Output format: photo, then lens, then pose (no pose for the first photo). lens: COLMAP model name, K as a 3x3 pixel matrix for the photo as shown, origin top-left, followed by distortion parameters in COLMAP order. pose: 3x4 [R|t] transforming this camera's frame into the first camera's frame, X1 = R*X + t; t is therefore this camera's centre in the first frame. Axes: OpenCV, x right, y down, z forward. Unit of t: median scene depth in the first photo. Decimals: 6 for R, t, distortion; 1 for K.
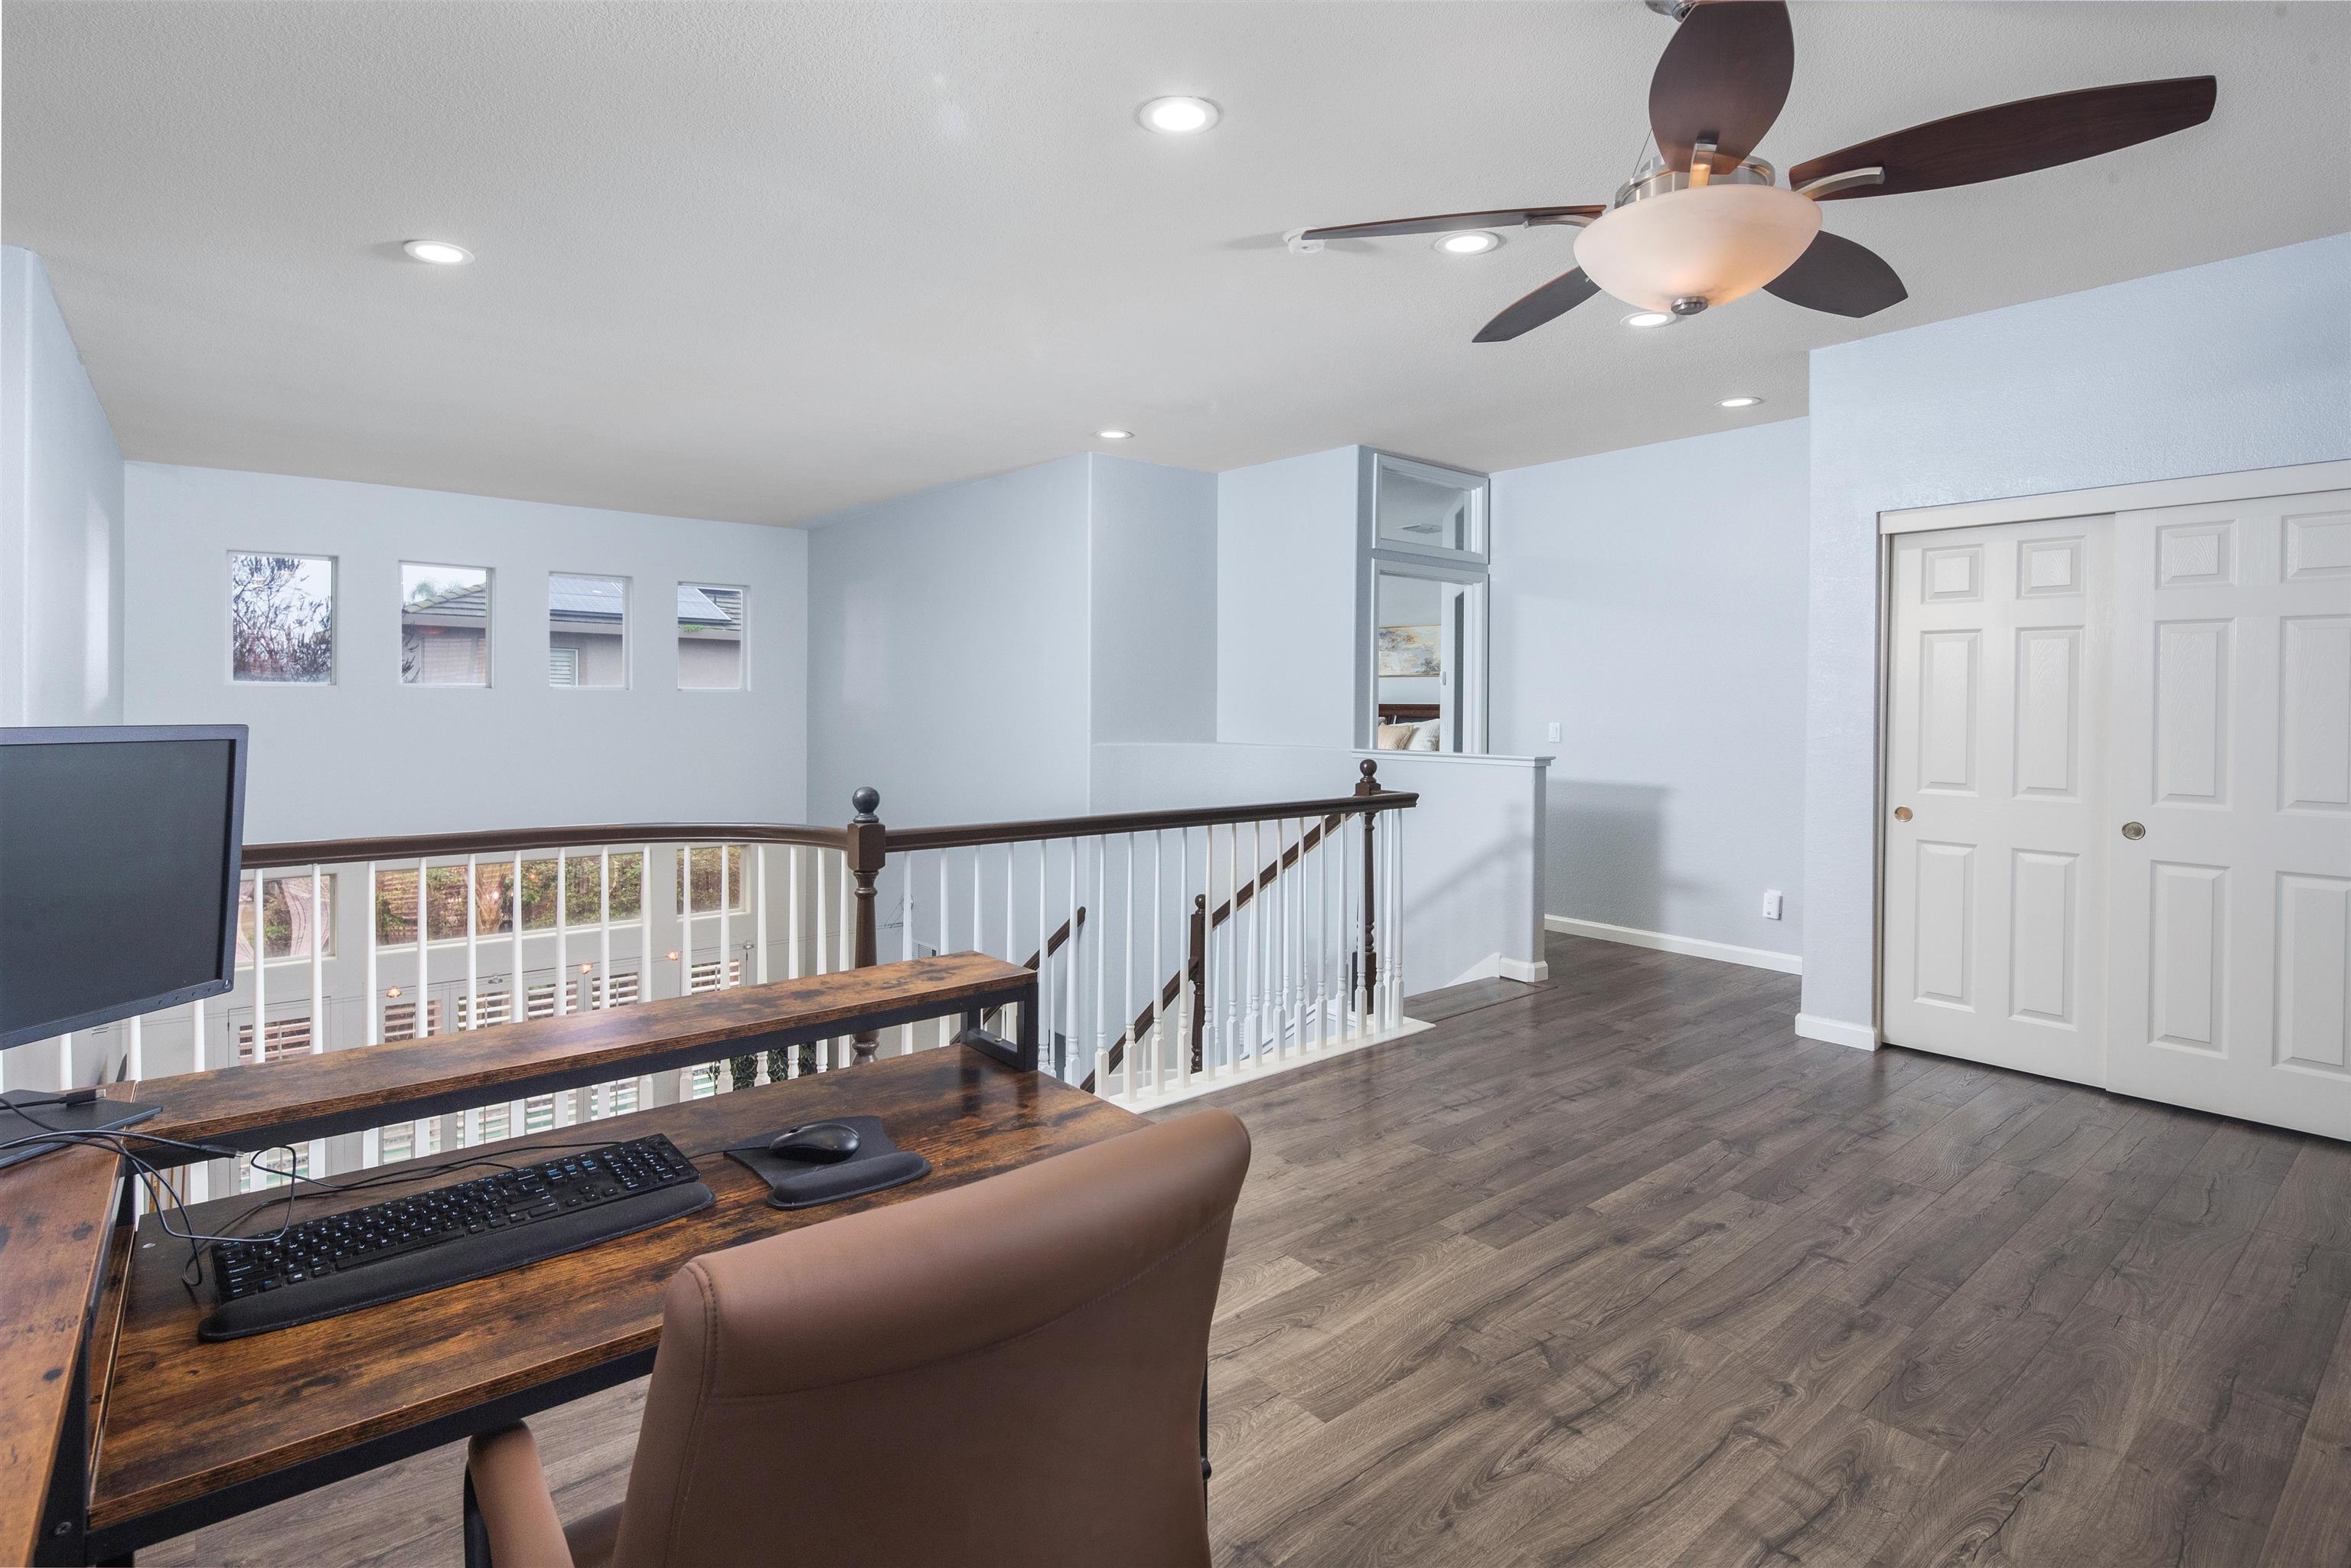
lens RADIAL K [[1140.5, 0, 1171.2], [0, 1140.5, 792.1], [0, 0, 1]] dist [-0.004396, -0.002258]
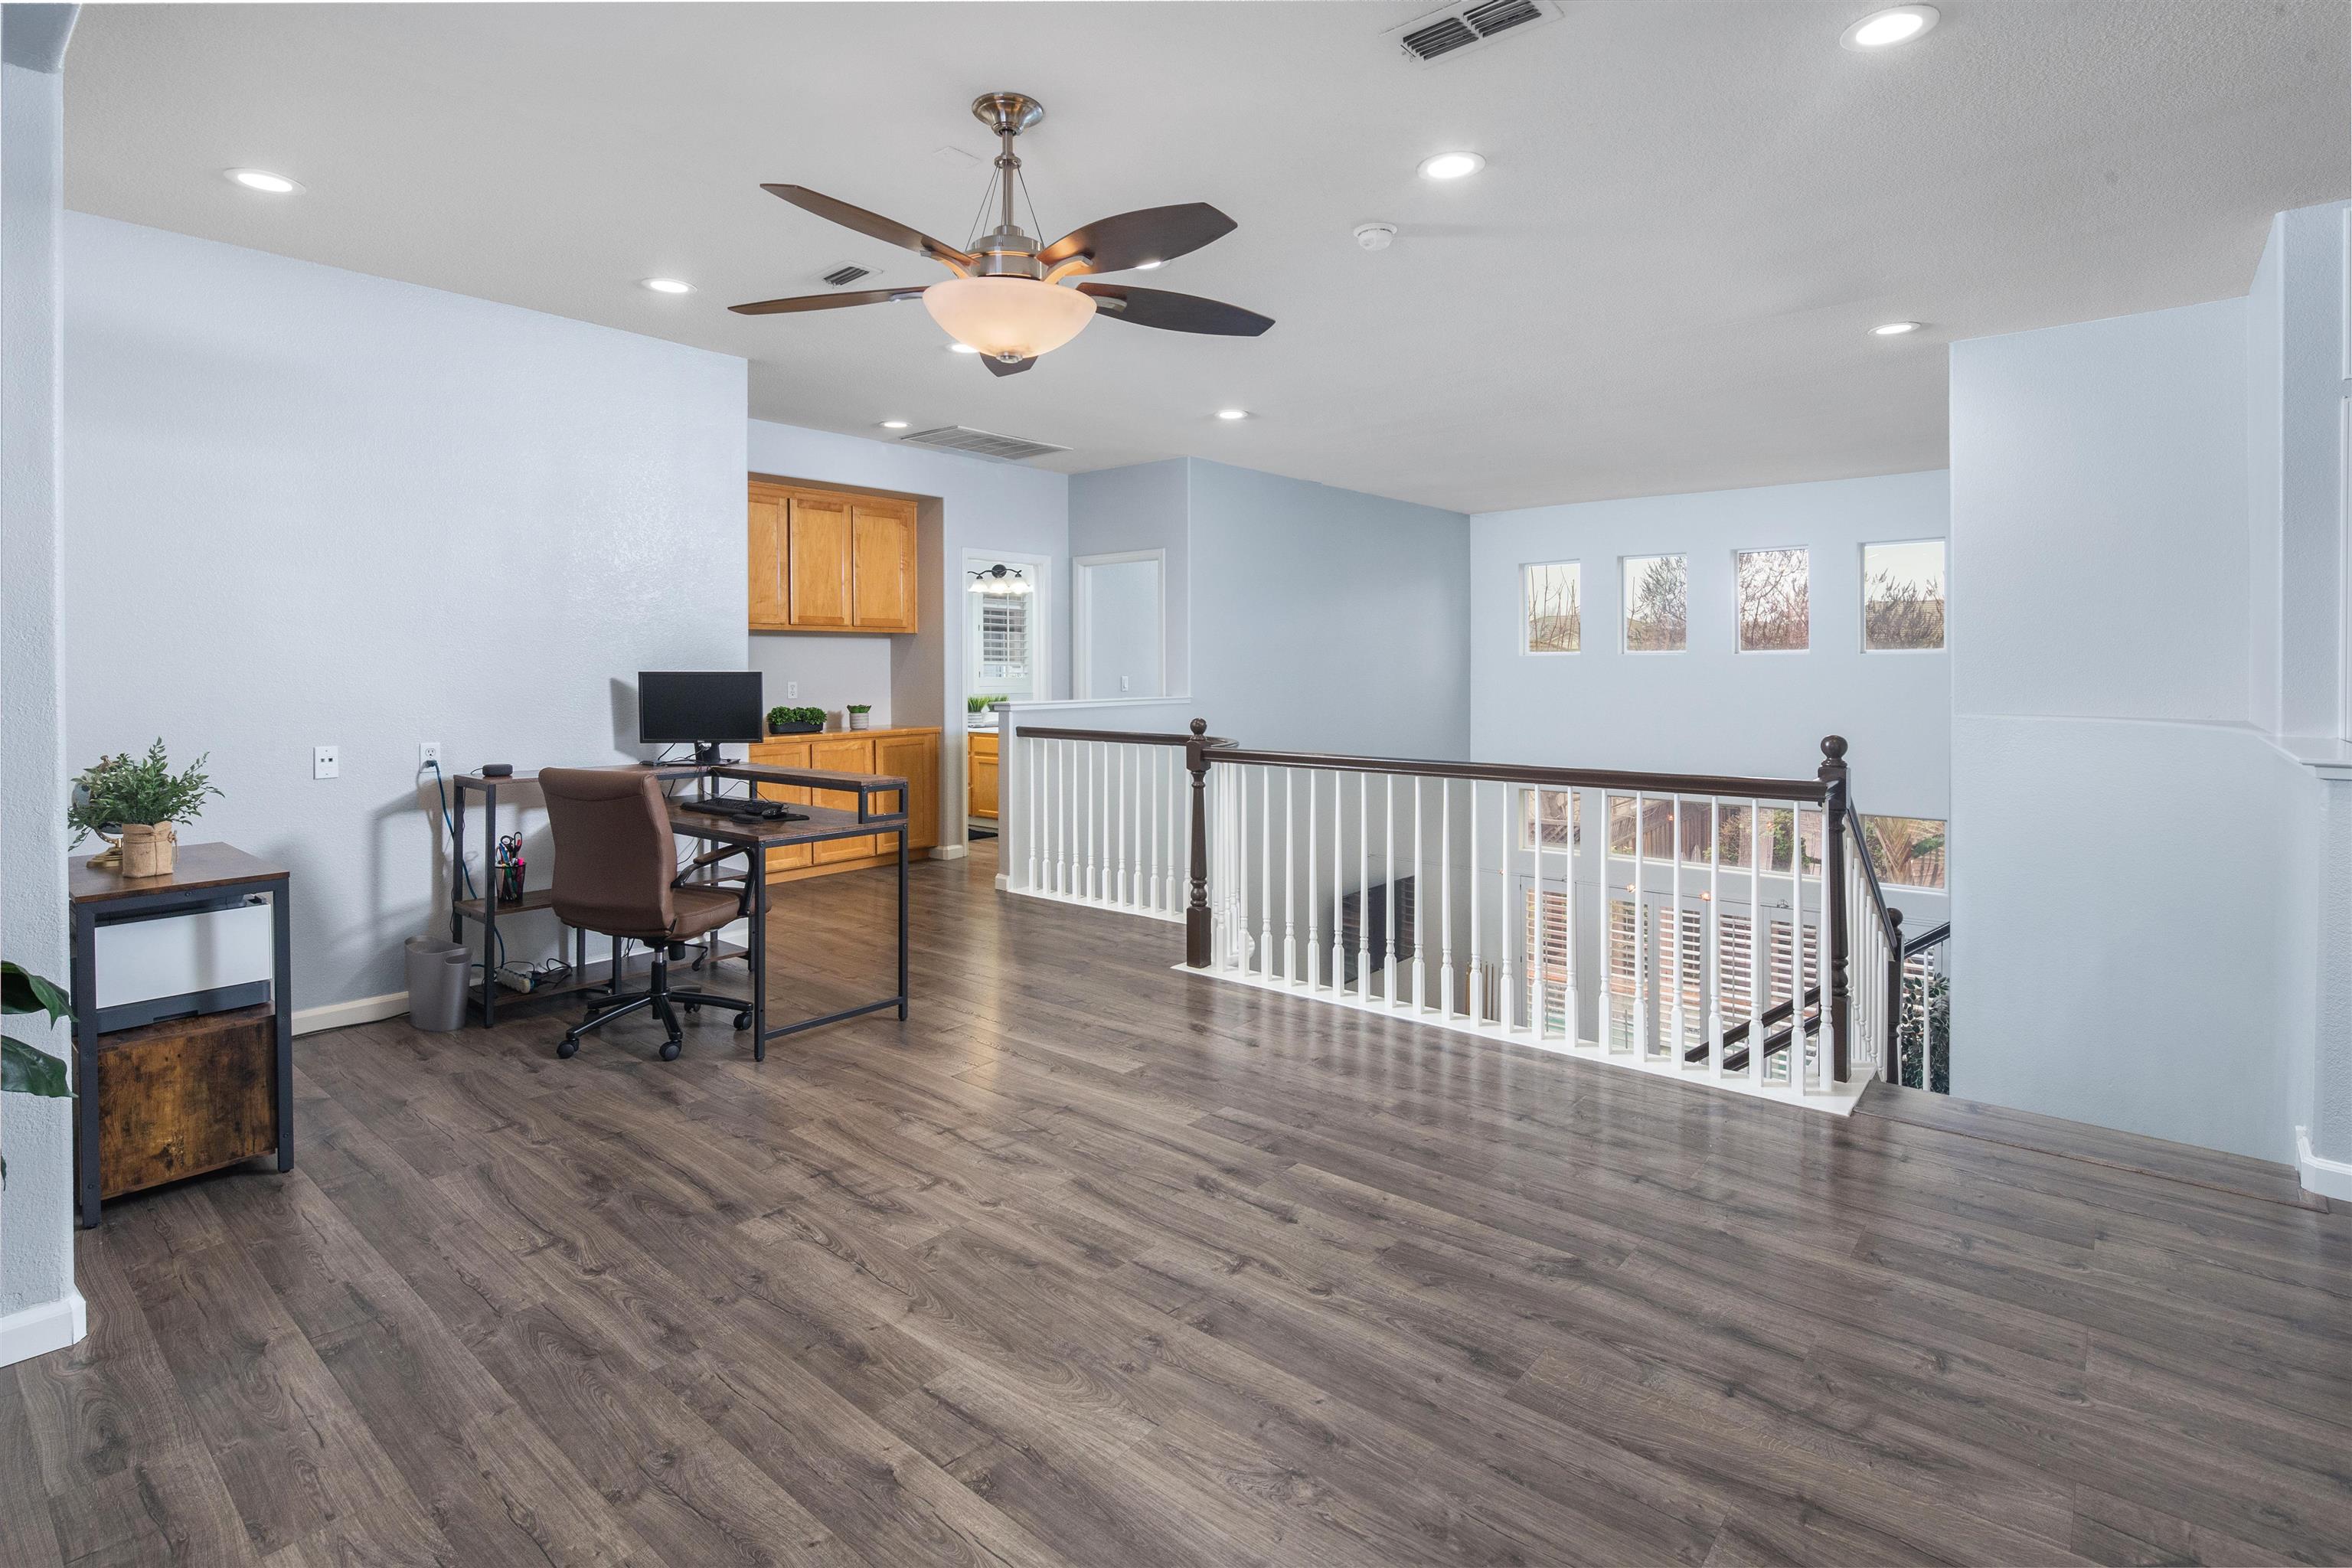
lens RADIAL K [[1141.0, 0, 1169.1], [0, 1141.0, 781.8], [0, 0, 1]] dist [-0.004396, -0.002258]
pose [[0.179679, 0.097375, -0.978894, 1.322750], [-0.075250, 0.993534, 0.085019, -0.048315], [0.980843, 0.058386, 0.185845, 0.695125]]
